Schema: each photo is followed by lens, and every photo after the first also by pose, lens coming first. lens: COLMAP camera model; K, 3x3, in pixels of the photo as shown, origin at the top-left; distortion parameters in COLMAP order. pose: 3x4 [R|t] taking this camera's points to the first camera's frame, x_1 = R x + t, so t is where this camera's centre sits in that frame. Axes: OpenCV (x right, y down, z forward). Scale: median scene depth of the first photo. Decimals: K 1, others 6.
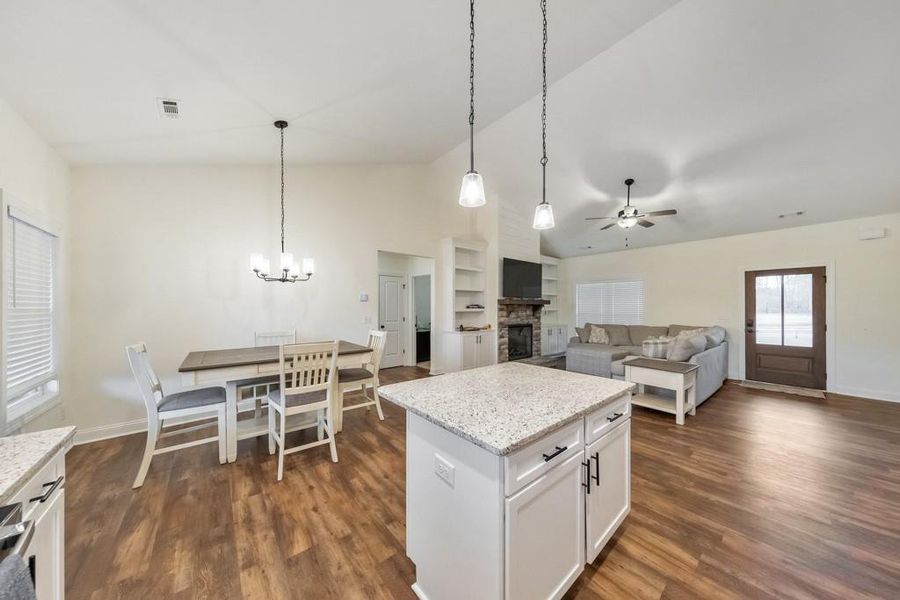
lens RADIAL K [[284.9, 0, 453.9], [0, 284.9, 306.1], [0, 0, 1]] dist [0.007811, -0.000160]
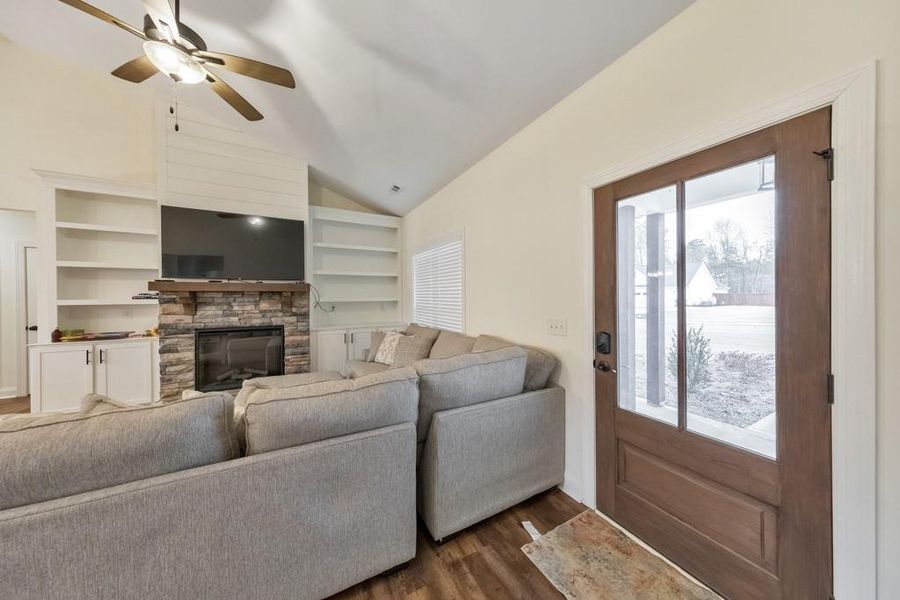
lens RADIAL K [[284.9, 0, 451.2], [0, 284.9, 296.4], [0, 0, 1]] dist [0.007811, -0.000160]
pose [[0.979361, -0.004394, -0.202070, 0.826204], [0.005724, 0.999966, 0.006000, 0.002255], [0.202037, -0.007033, 0.979353, 0.571606]]
